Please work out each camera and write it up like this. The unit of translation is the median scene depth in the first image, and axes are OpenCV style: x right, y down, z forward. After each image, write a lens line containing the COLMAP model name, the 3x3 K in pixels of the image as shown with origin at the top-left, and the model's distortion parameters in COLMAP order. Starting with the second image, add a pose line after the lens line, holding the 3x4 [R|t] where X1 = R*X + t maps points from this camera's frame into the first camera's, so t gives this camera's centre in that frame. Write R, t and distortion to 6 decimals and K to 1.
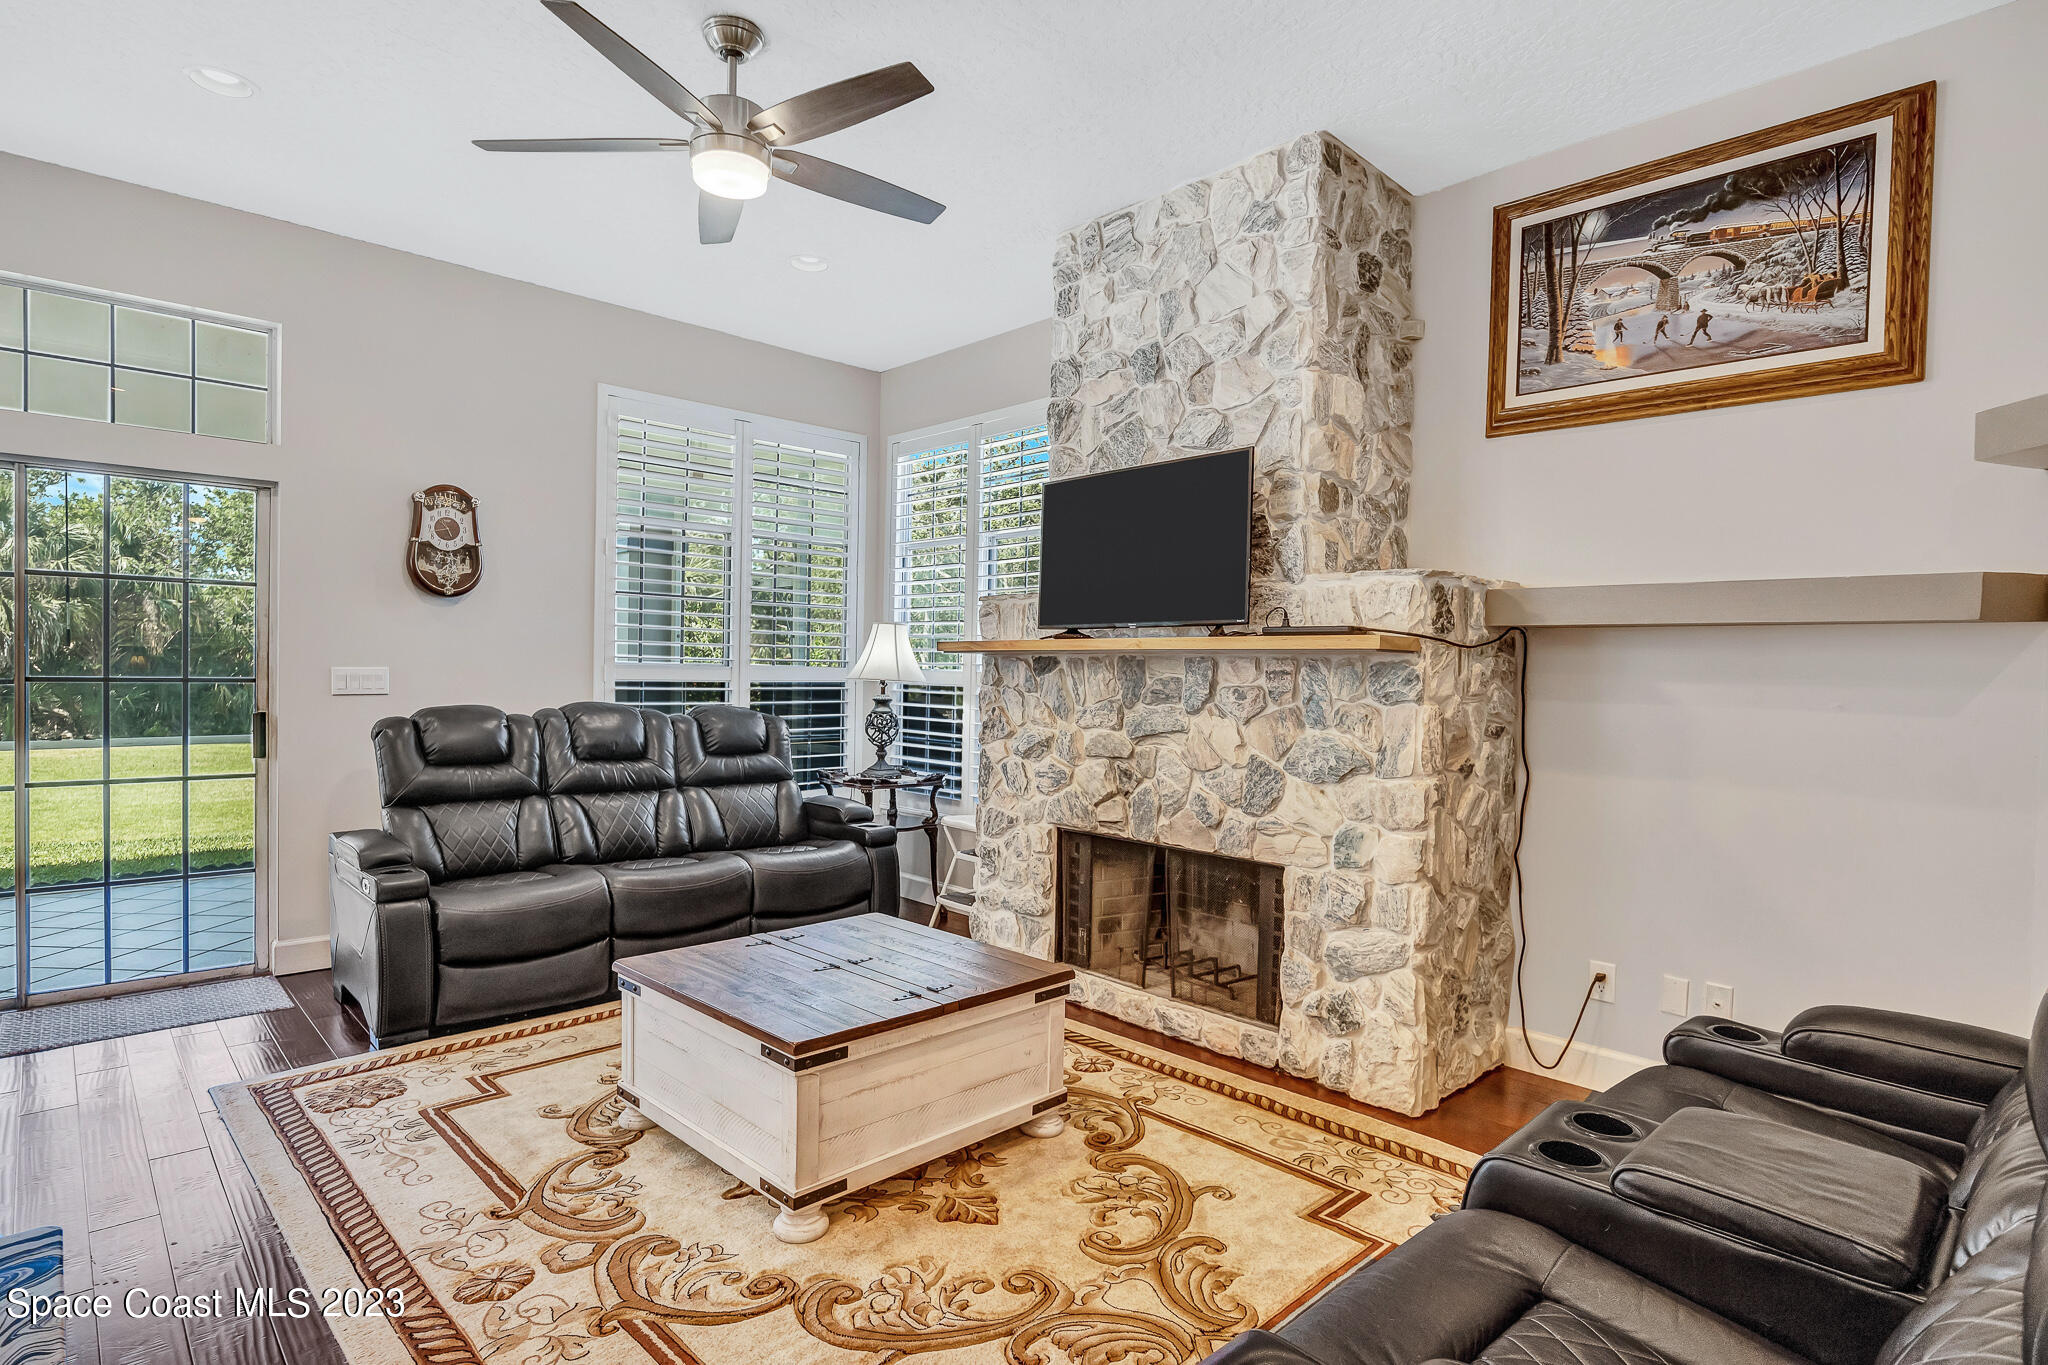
lens RADIAL K [[1086.9, 0, 1021.1], [0, 1086.9, 690.0], [0, 0, 1]] dist [0.003250, -0.000227]
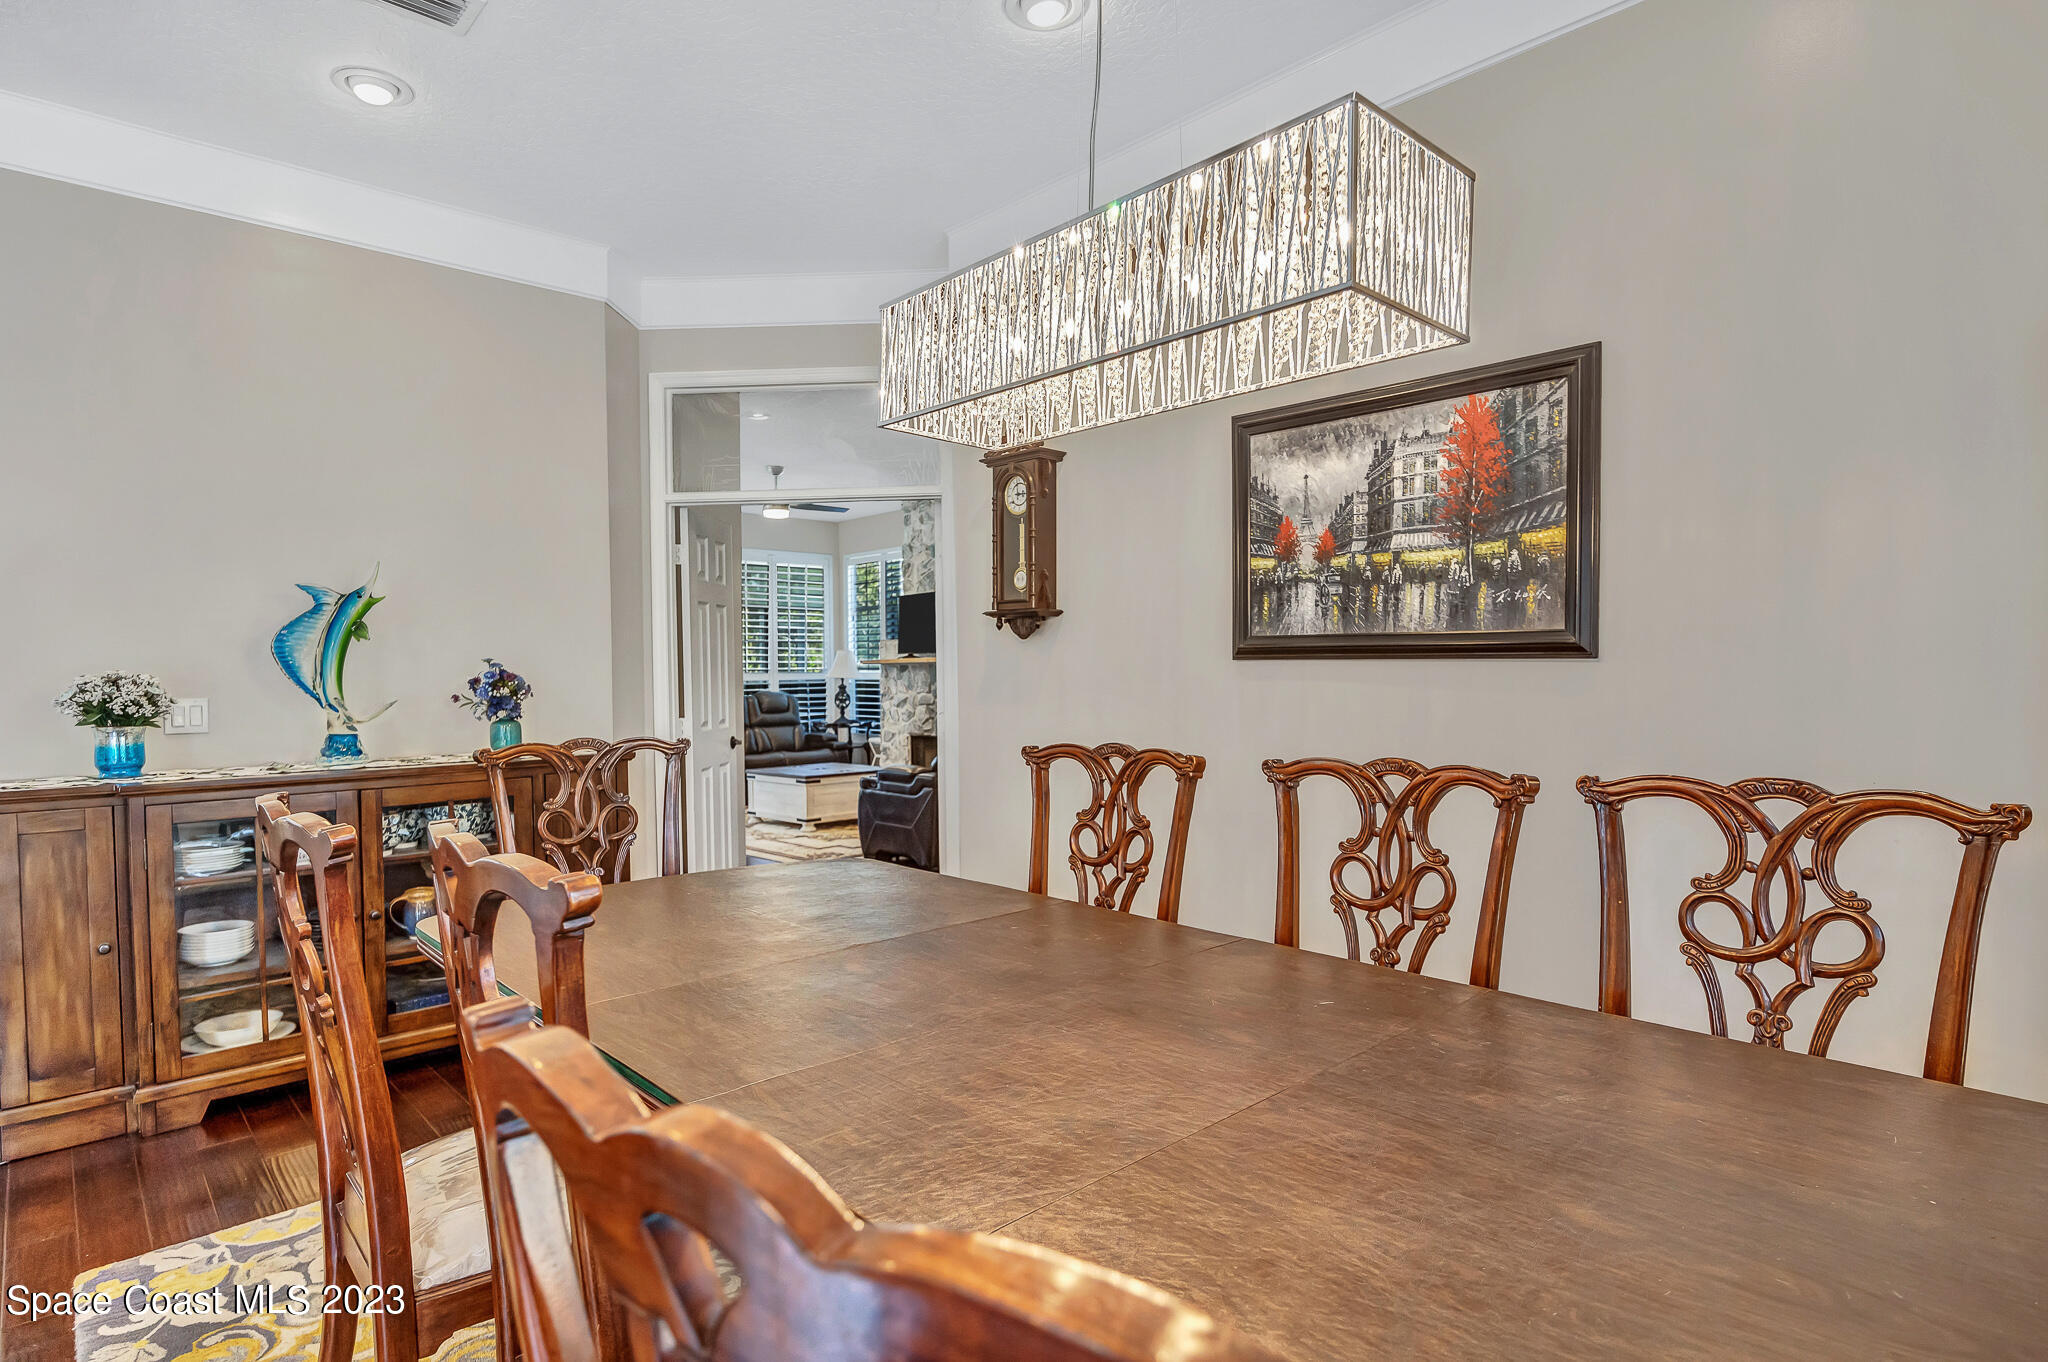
lens RADIAL K [[1086.9, 0, 1023.4], [0, 1086.9, 679.2], [0, 0, 1]] dist [0.003250, -0.000227]
pose [[0.999458, -0.032787, 0.002863, 0.245718], [0.032795, 0.999458, -0.002825, 0.014336], [-0.002769, 0.002917, 0.999992, -1.244886]]
